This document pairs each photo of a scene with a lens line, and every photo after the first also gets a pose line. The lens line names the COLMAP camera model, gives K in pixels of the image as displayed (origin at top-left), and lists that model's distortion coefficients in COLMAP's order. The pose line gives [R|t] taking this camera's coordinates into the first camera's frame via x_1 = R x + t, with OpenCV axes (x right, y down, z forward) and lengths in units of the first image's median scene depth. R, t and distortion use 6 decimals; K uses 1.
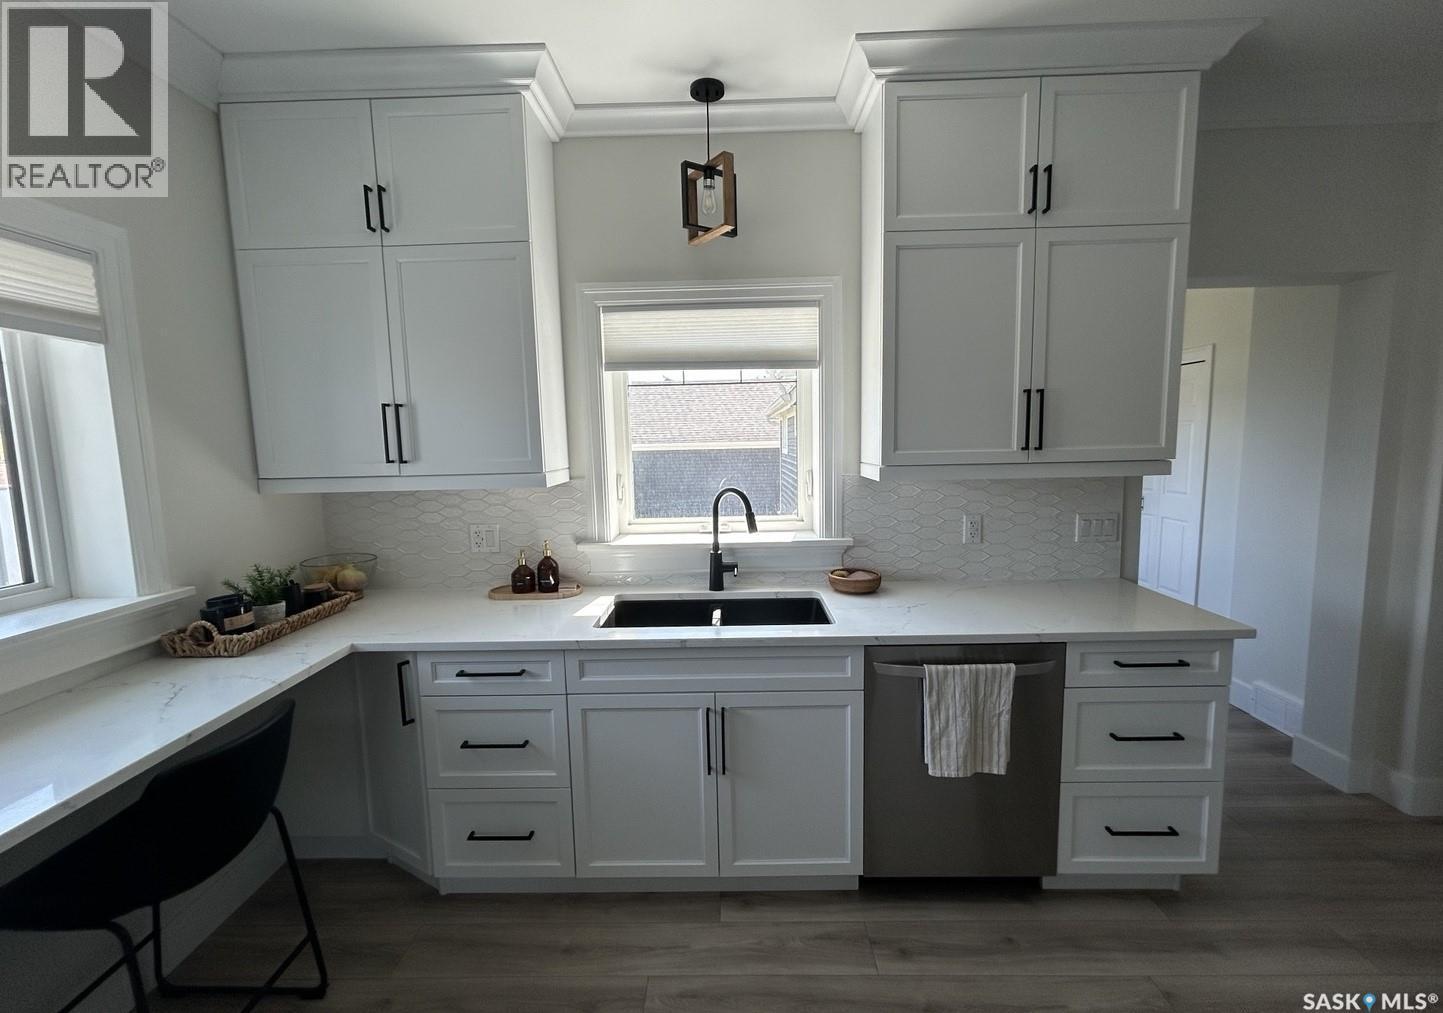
lens RADIAL K [[617.0, 0, 719.2], [0, 617.0, 509.2], [0, 0, 1]] dist [-0.000335, 0.000206]
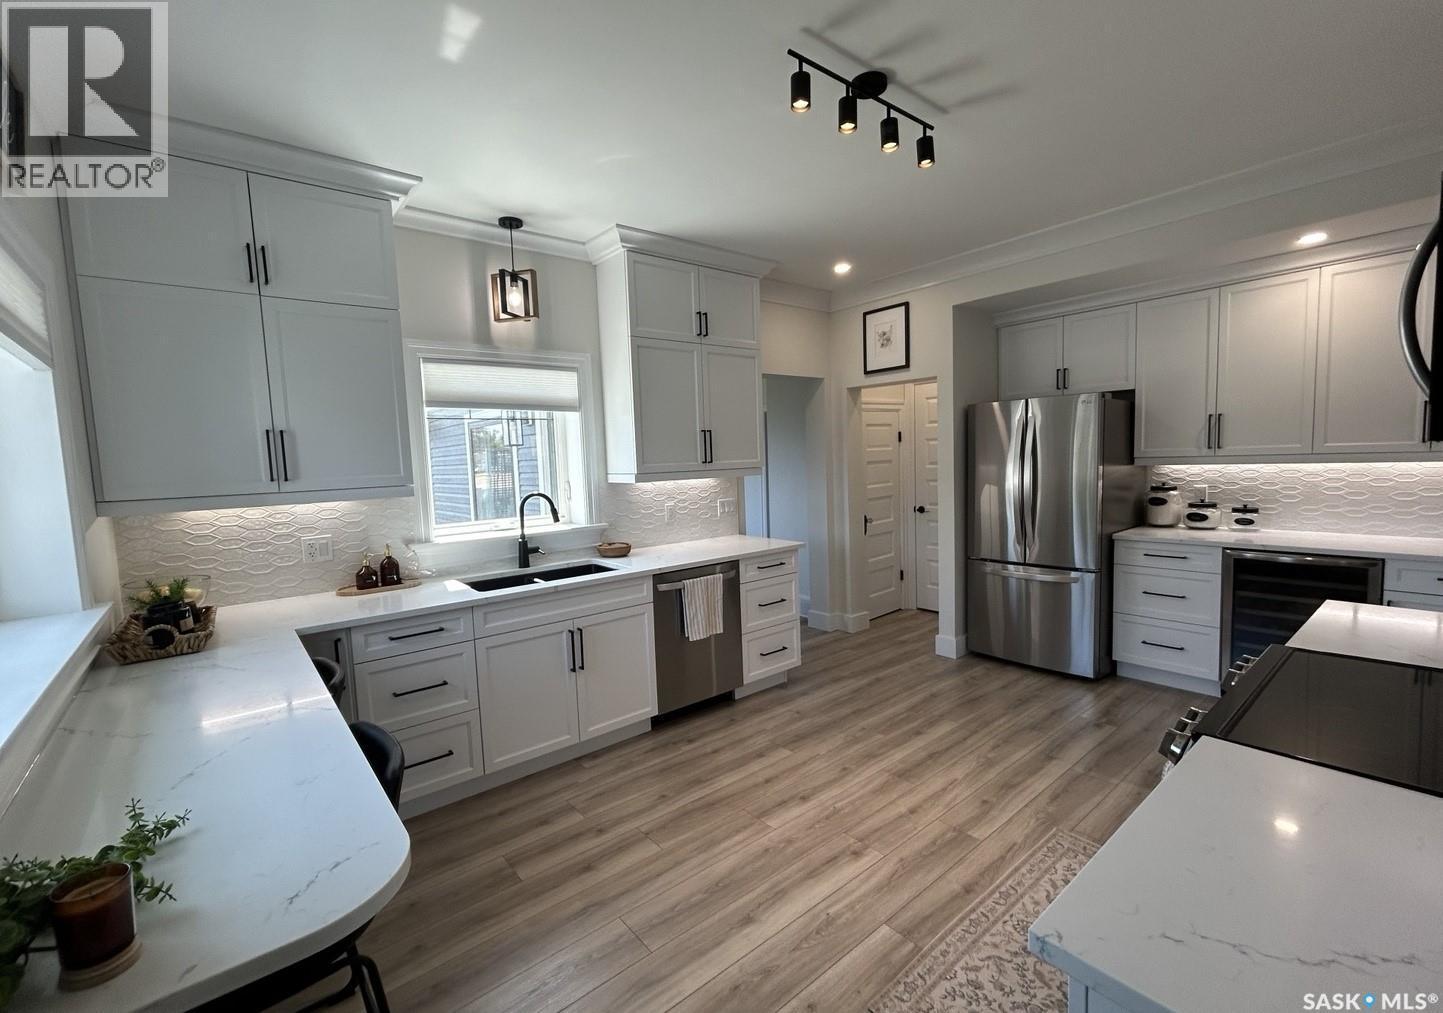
lens RADIAL K [[610.6, 0, 715.3], [0, 610.6, 513.0], [0, 0, 1]] dist [0.001704, 0.000043]
pose [[0.768025, -0.065466, 0.637065, -0.673679], [0.092880, 0.995630, -0.009660, 0.076046], [-0.633648, 0.066590, 0.770750, -0.421497]]
